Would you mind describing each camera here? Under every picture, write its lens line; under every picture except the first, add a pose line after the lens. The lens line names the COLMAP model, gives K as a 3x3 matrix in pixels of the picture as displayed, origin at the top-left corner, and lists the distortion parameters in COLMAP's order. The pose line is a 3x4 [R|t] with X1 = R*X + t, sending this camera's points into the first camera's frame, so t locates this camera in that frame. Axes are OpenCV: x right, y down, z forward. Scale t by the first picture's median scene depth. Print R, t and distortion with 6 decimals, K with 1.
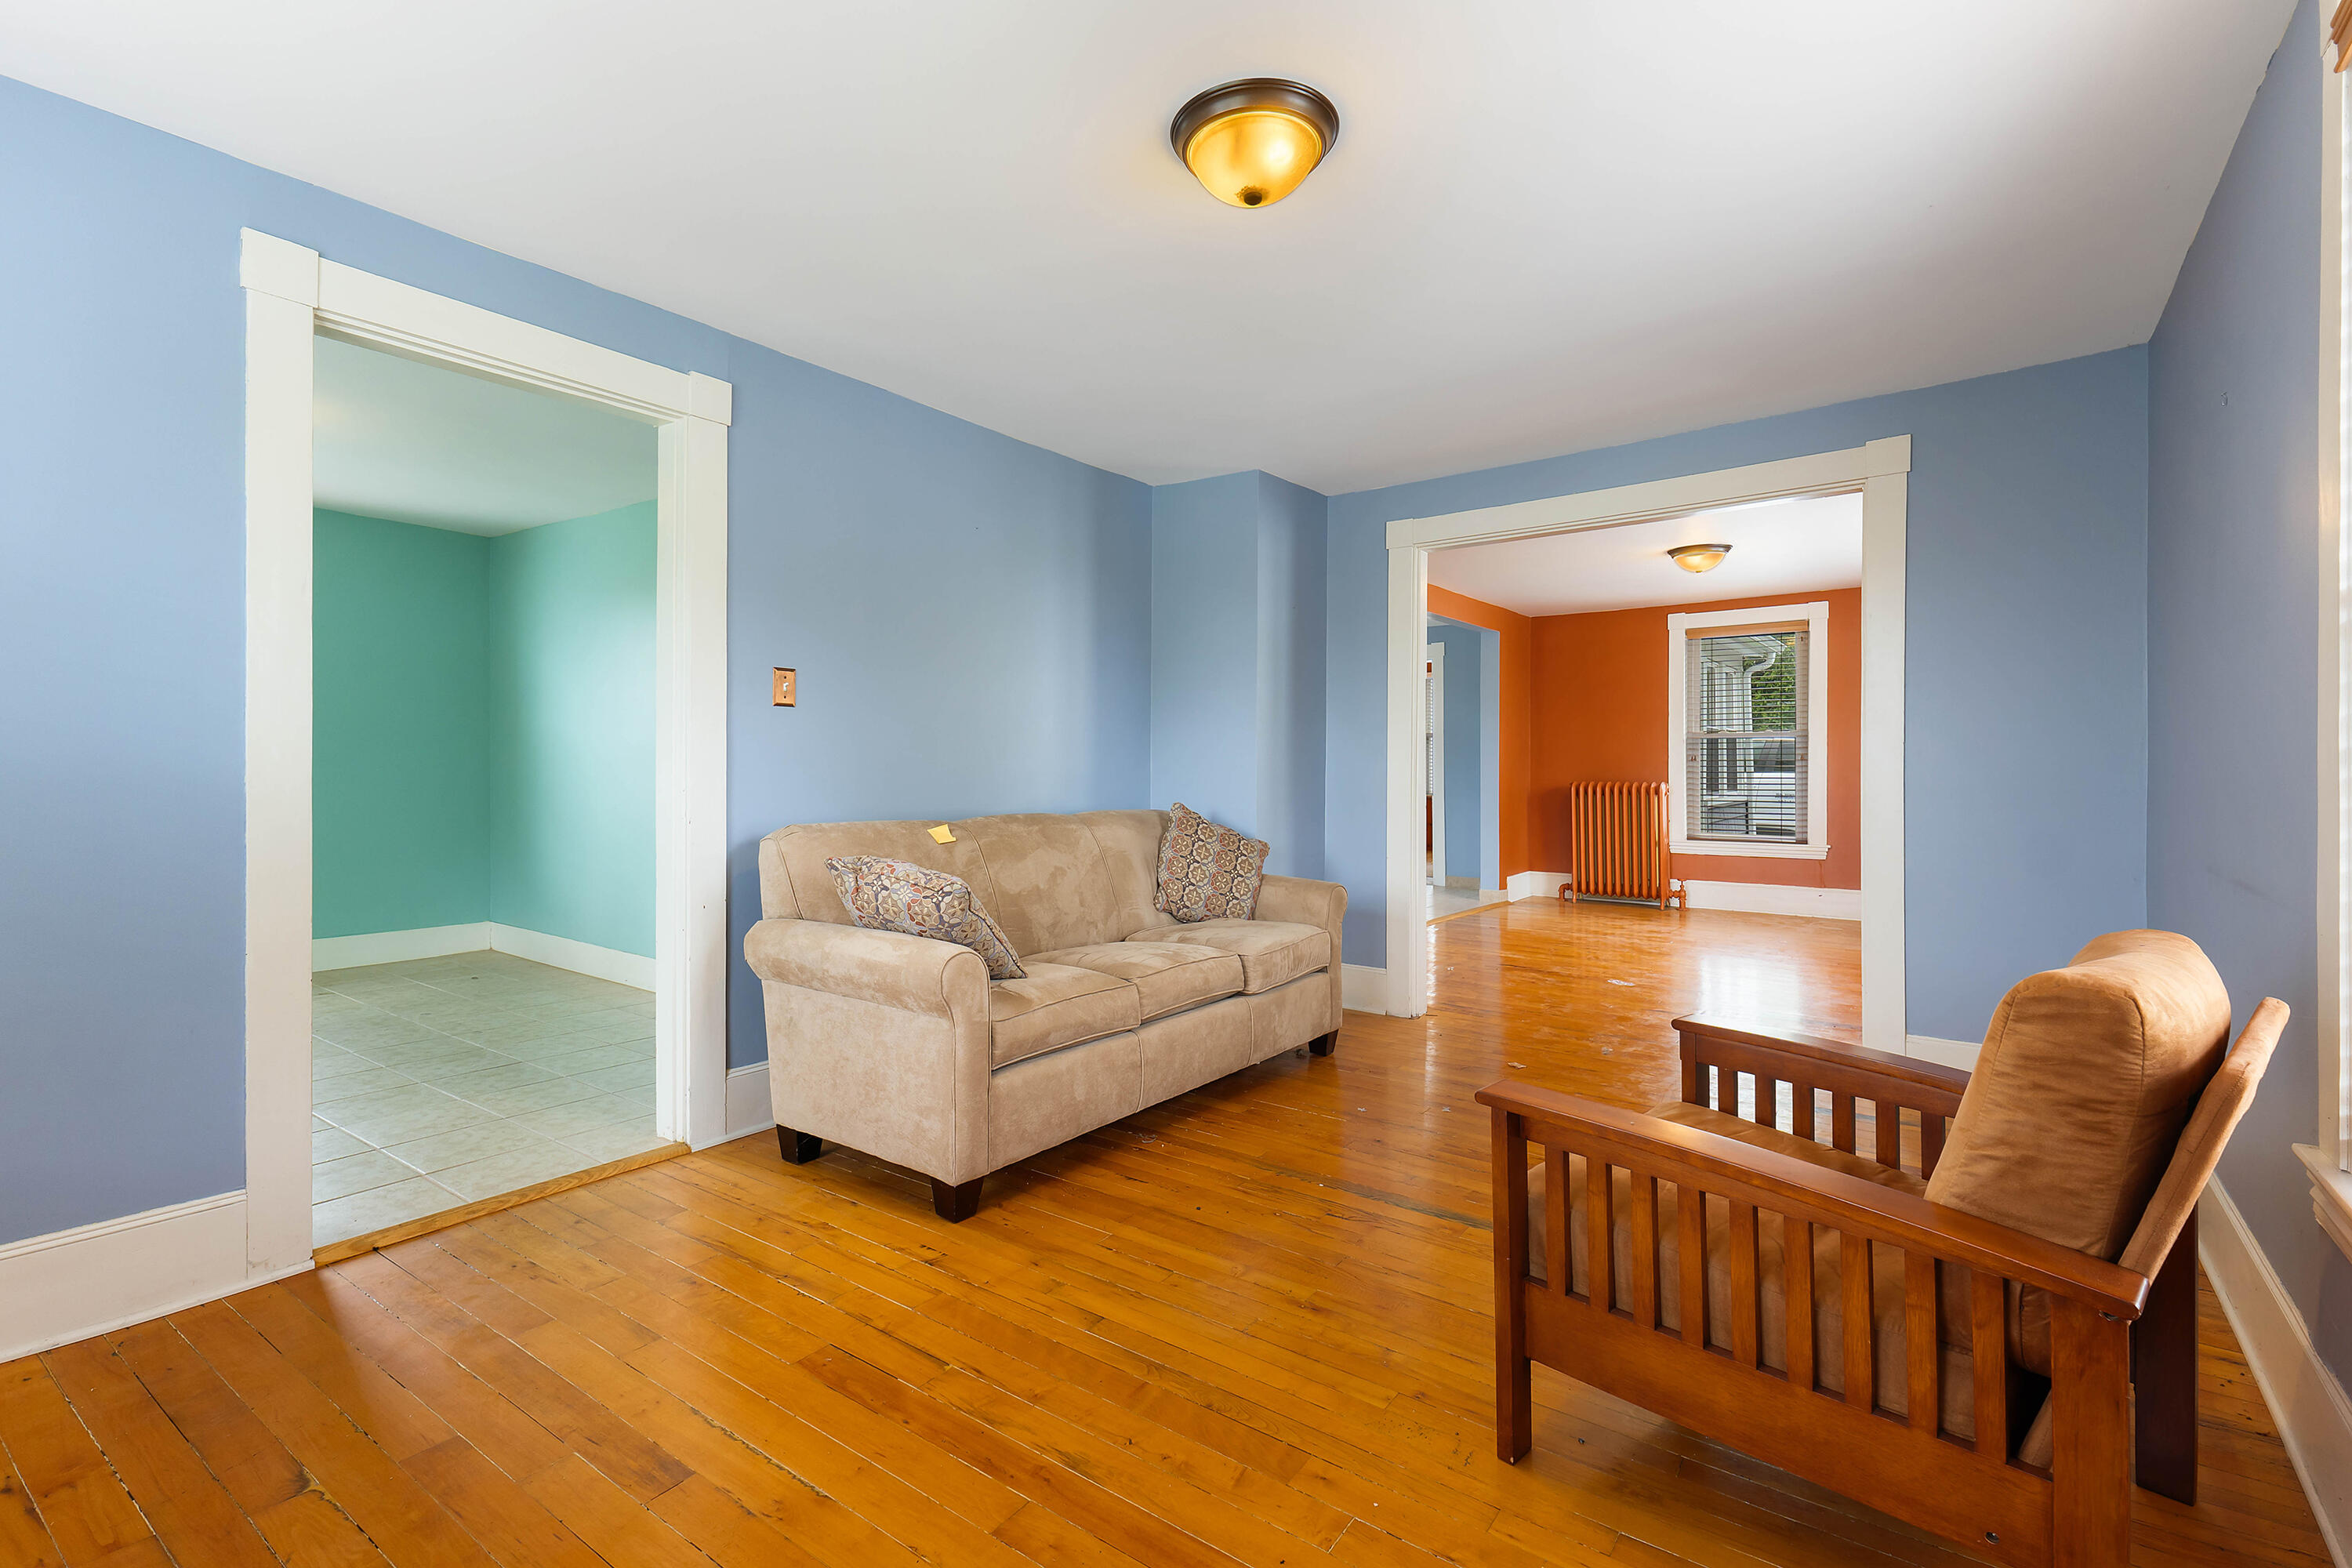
lens RADIAL K [[1086.8, 0, 1120.0], [0, 1086.8, 764.9], [0, 0, 1]] dist [0.008580, 0.000142]
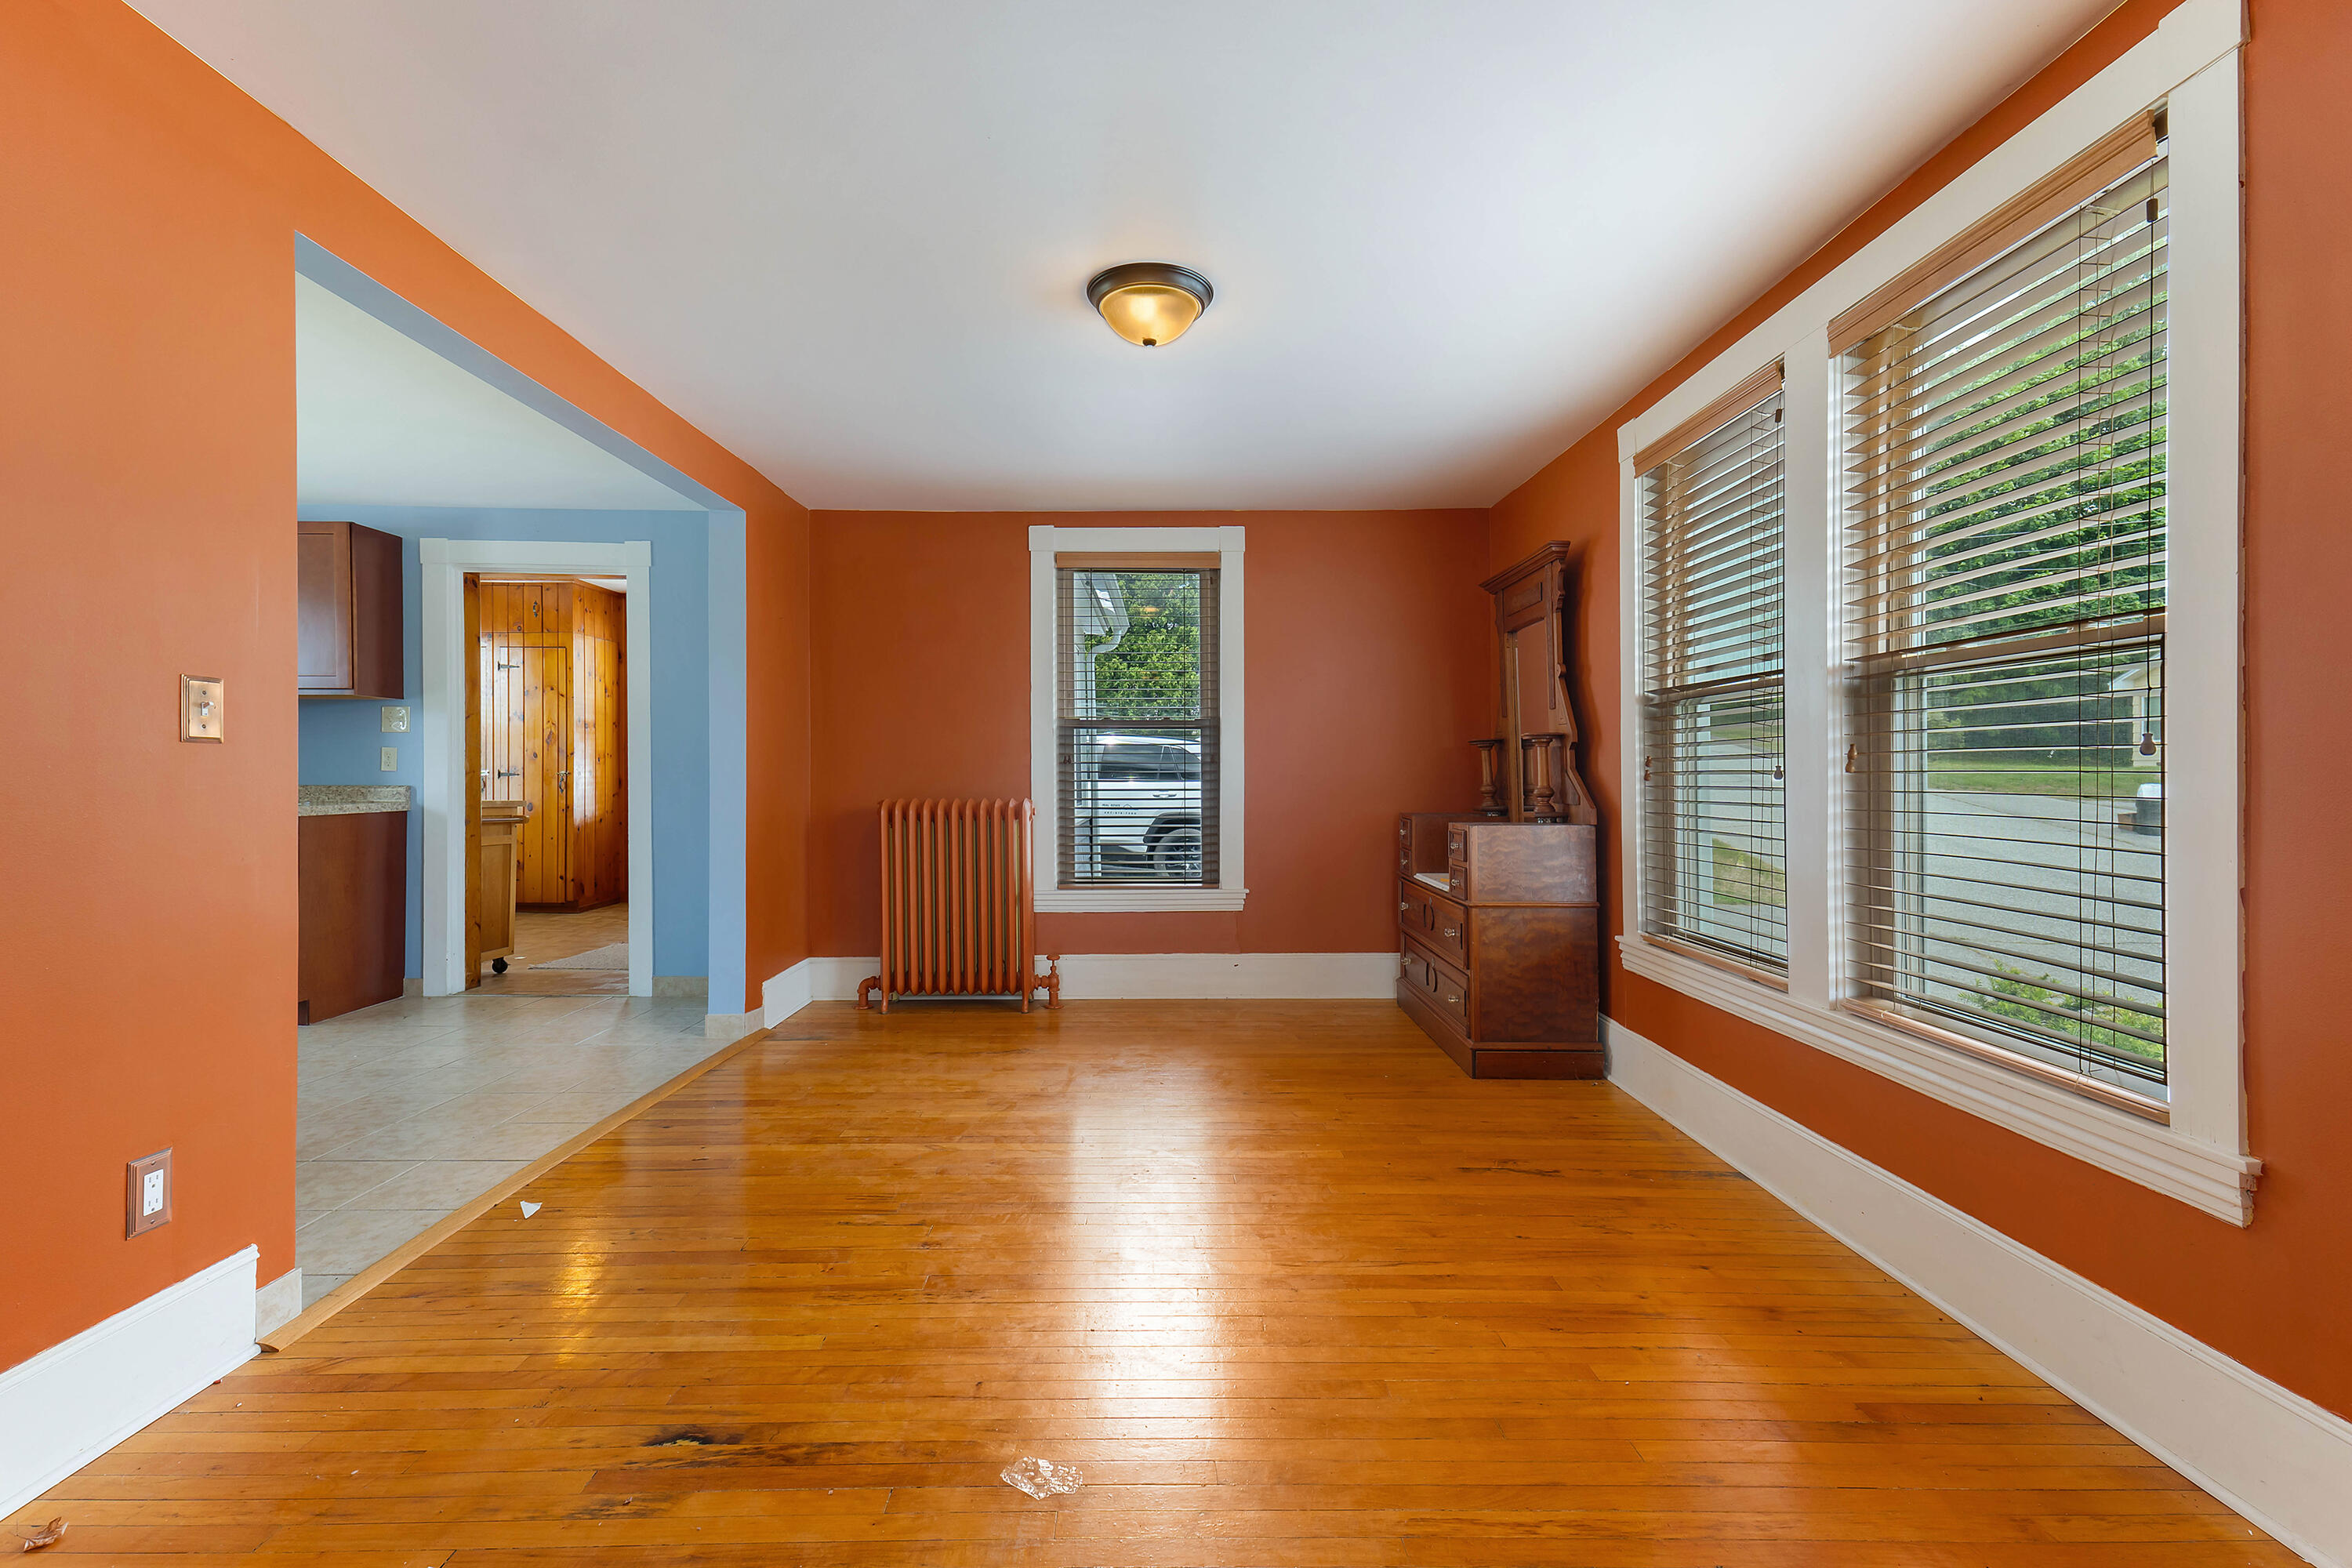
lens RADIAL K [[1045.9, 0, 1178.8], [0, 1045.9, 773.9], [0, 0, 1]] dist [0.005133, 0.000347]
pose [[0.782274, 0.000079, 0.622935, 0.201600], [-0.001523, 0.999997, 0.001786, 0.001651], [-0.622933, -0.002346, 0.782272, 0.488122]]
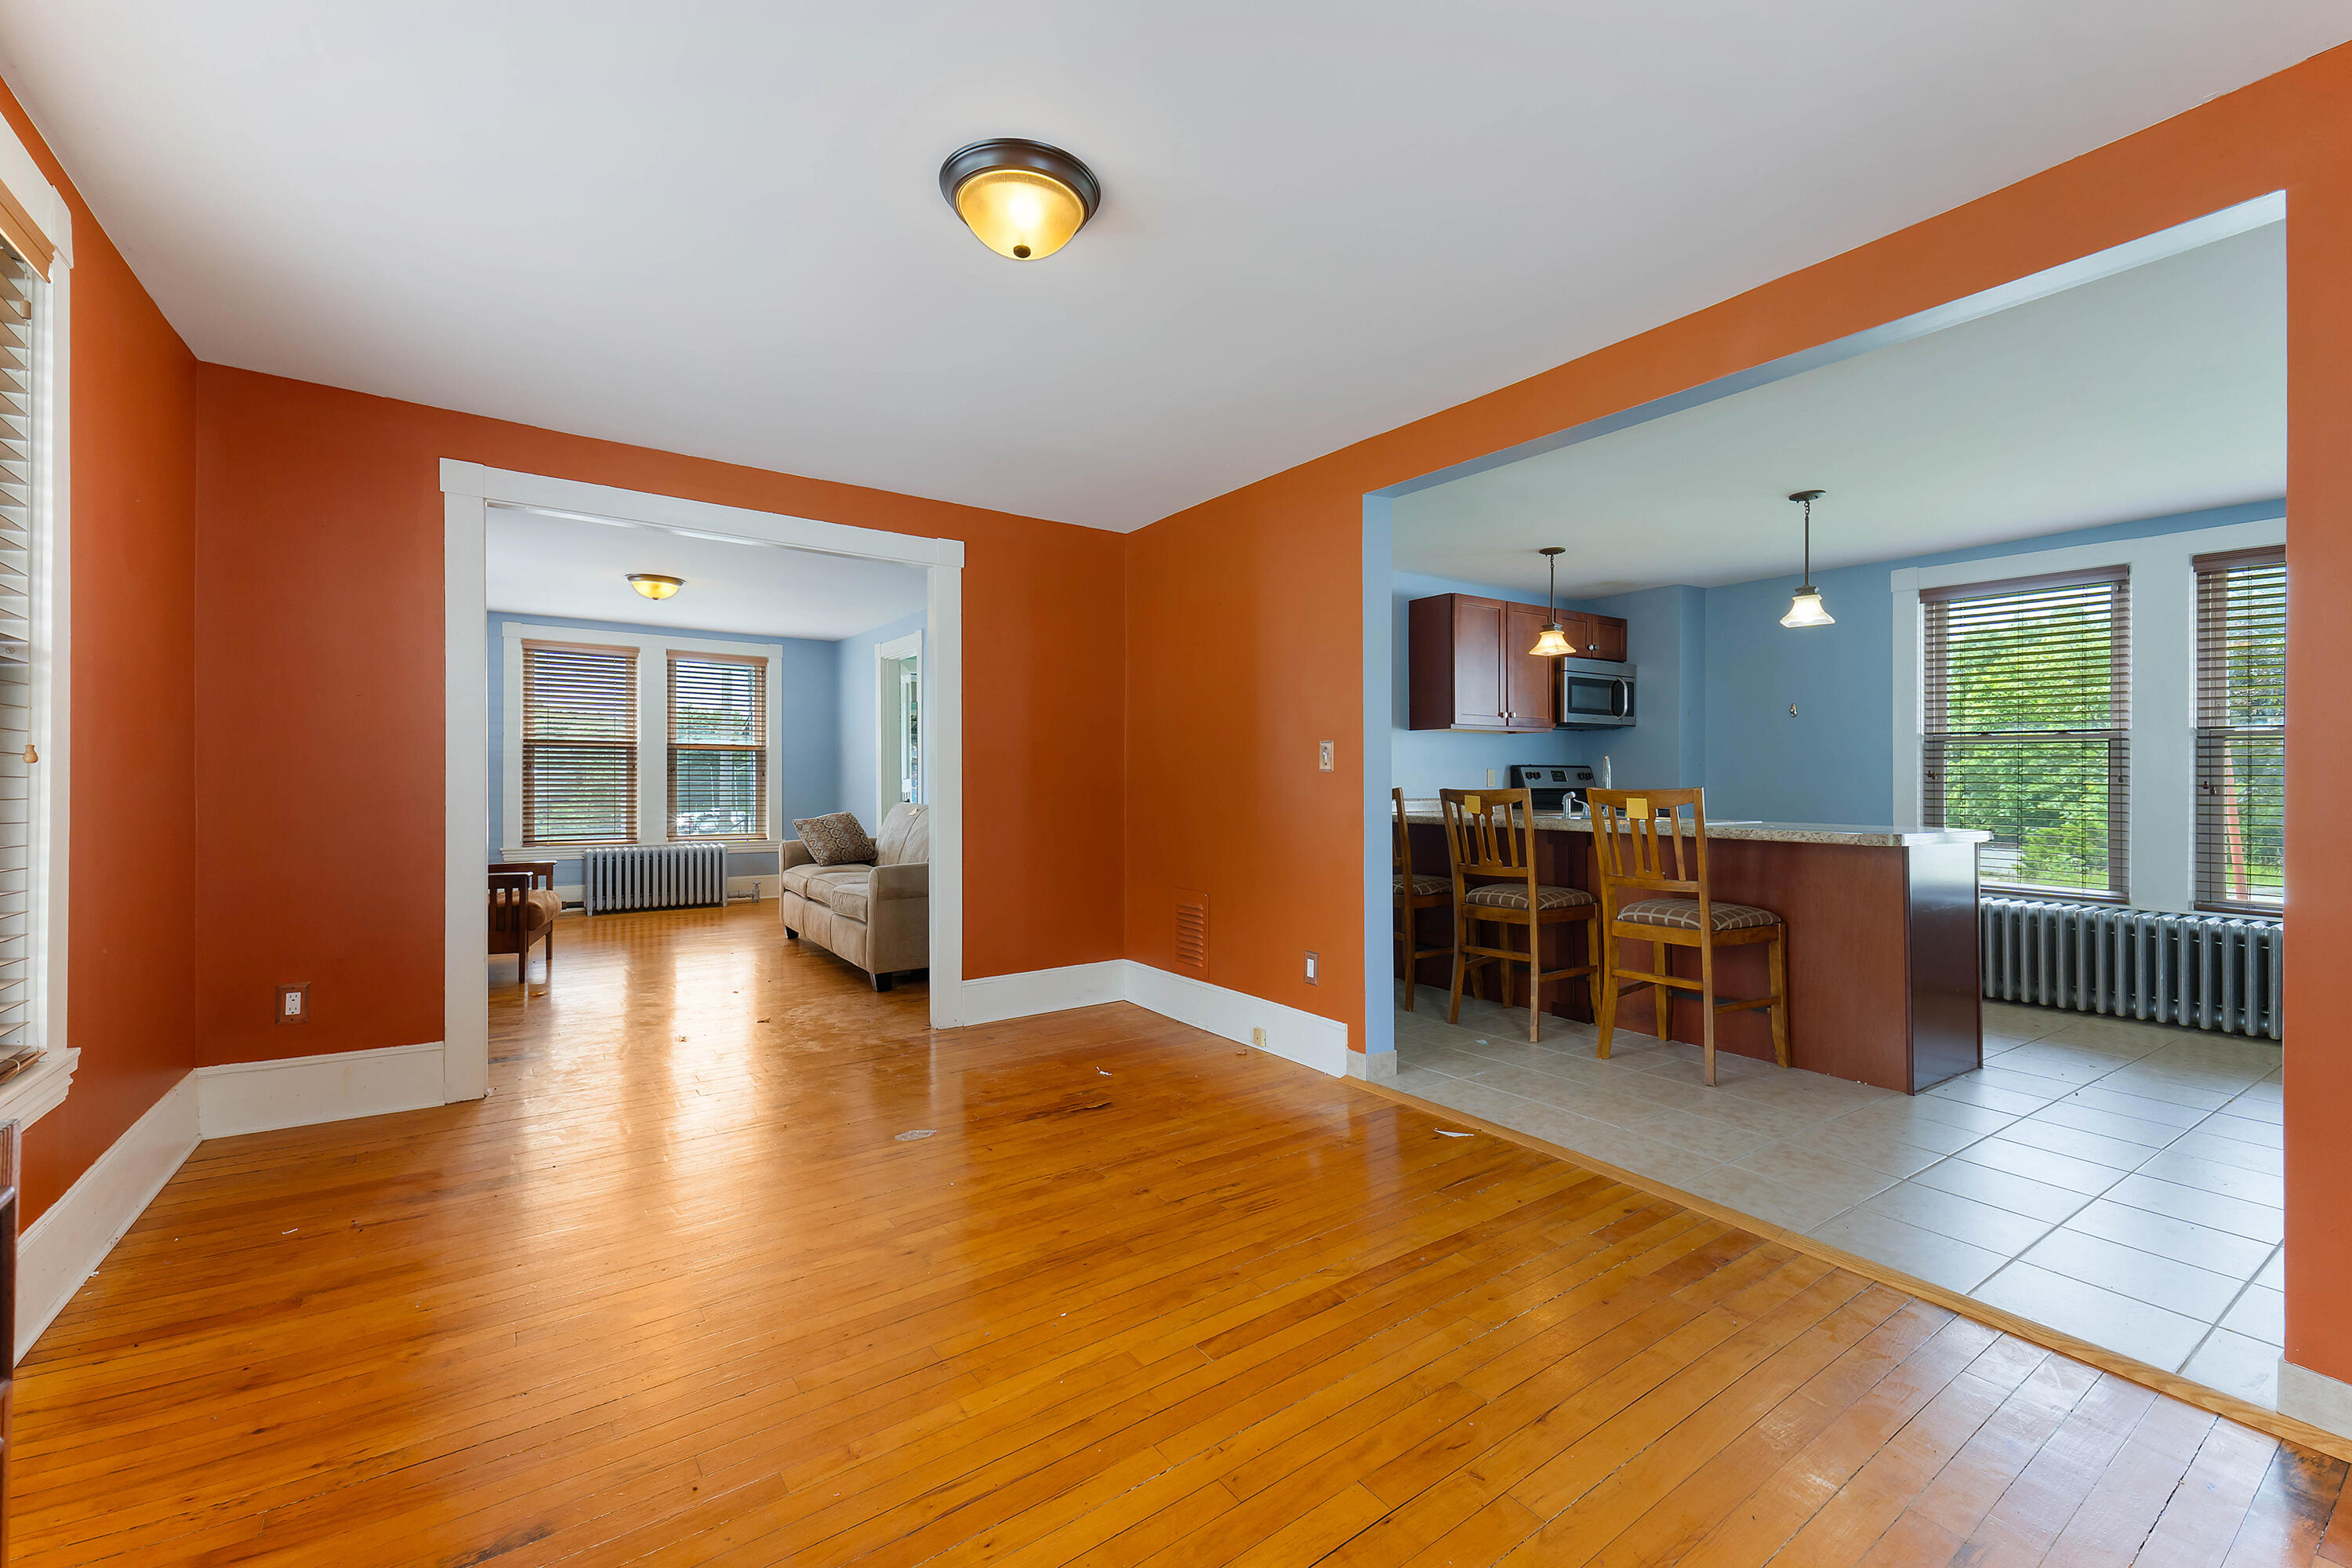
lens RADIAL K [[979.9, 0, 1183.2], [0, 979.9, 777.5], [0, 0, 1]] dist [0.032082, -0.005915]
pose [[-0.300074, -0.000341, -0.953916, 0.615502], [-0.003481, 0.999994, 0.000737, -0.002052], [0.953909, 0.003542, -0.300074, 0.853159]]
